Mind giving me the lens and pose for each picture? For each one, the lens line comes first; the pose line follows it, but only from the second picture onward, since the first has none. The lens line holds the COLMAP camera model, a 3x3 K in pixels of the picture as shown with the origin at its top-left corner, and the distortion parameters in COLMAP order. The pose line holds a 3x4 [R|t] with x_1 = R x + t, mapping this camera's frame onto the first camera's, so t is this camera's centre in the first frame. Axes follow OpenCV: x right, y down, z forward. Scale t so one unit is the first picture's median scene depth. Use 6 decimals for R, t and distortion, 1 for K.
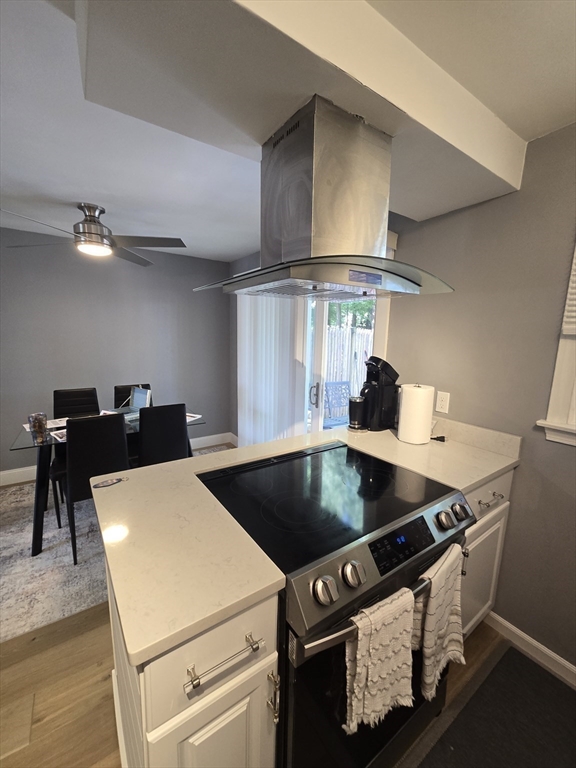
lens RADIAL K [[311.3, 0, 283.1], [0, 311.3, 383.0], [0, 0, 1]] dist [-0.000081, -0.000311]
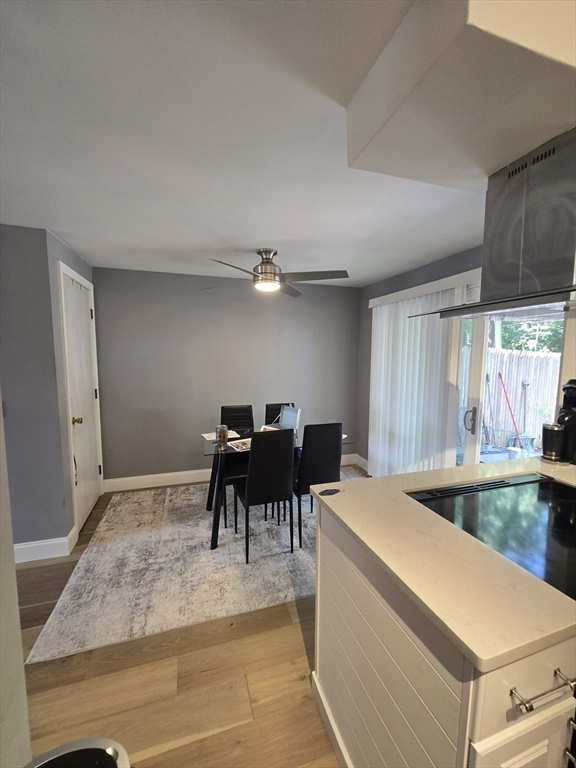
lens RADIAL K [[311.3, 0, 283.1], [0, 311.3, 383.0], [0, 0, 1]] dist [-0.000081, -0.000311]
pose [[0.958725, 0.010684, -0.284135, -0.223155], [-0.030144, 0.997482, -0.064202, 0.005535], [0.282734, 0.070117, 0.956632, -0.073714]]
